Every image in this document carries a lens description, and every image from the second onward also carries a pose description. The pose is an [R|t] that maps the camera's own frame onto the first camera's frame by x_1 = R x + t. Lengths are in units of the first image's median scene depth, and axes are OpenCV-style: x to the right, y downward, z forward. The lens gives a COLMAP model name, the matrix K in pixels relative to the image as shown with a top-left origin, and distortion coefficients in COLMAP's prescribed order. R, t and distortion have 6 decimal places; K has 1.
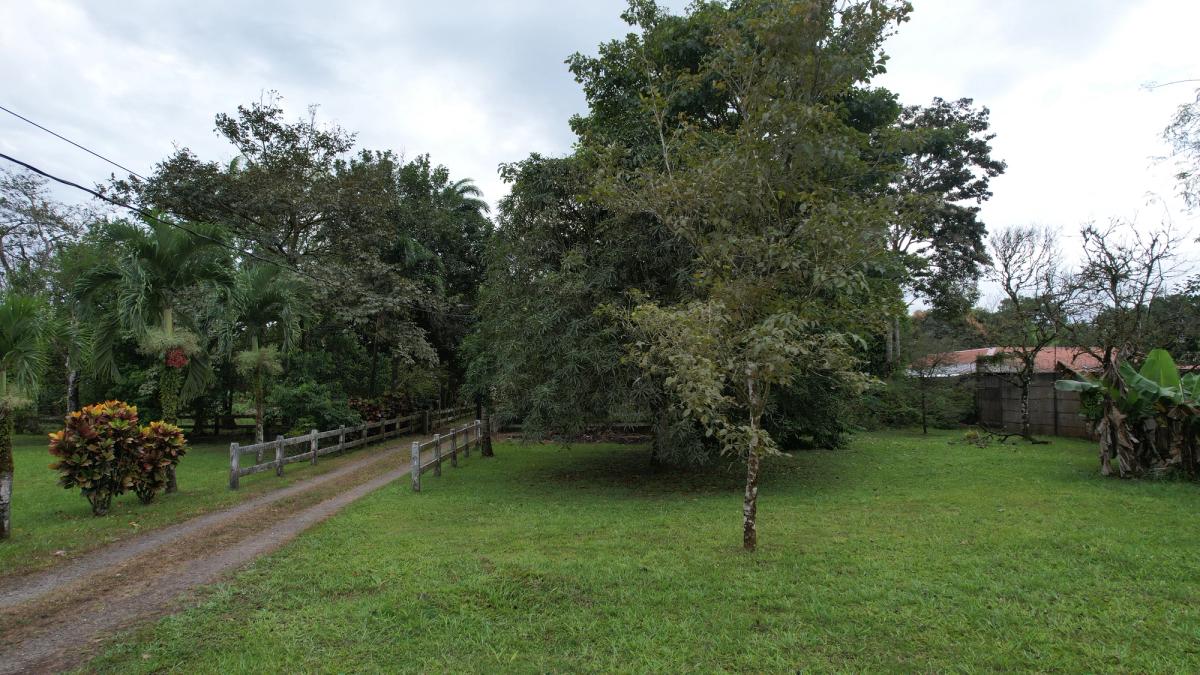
lens RADIAL K [[769.6, 0, 602.2], [0, 769.6, 348.5], [0, 0, 1]] dist [-0.074297, 0.071415]
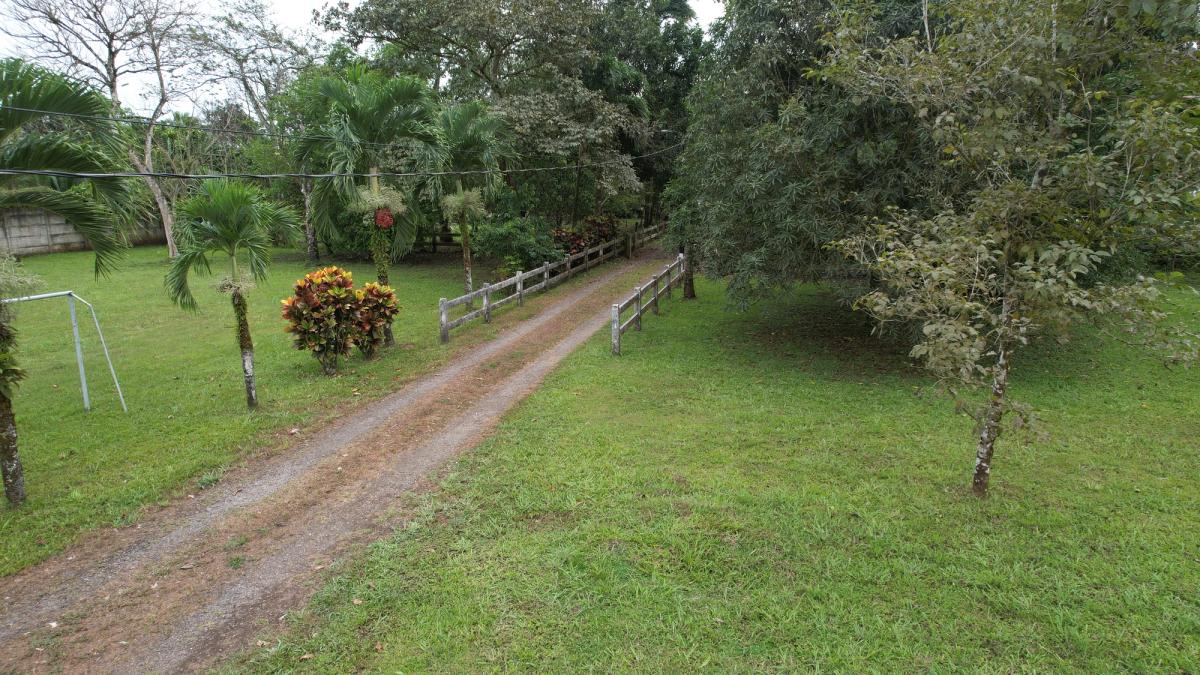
lens RADIAL K [[769.6, 0, 602.2], [0, 769.6, 348.5], [0, 0, 1]] dist [-0.074297, 0.071415]
pose [[0.965418, 0.065766, -0.252276, -0.011465], [0.002651, 0.965133, 0.261747, -0.086059], [0.260693, -0.253364, 0.931582, 0.078220]]
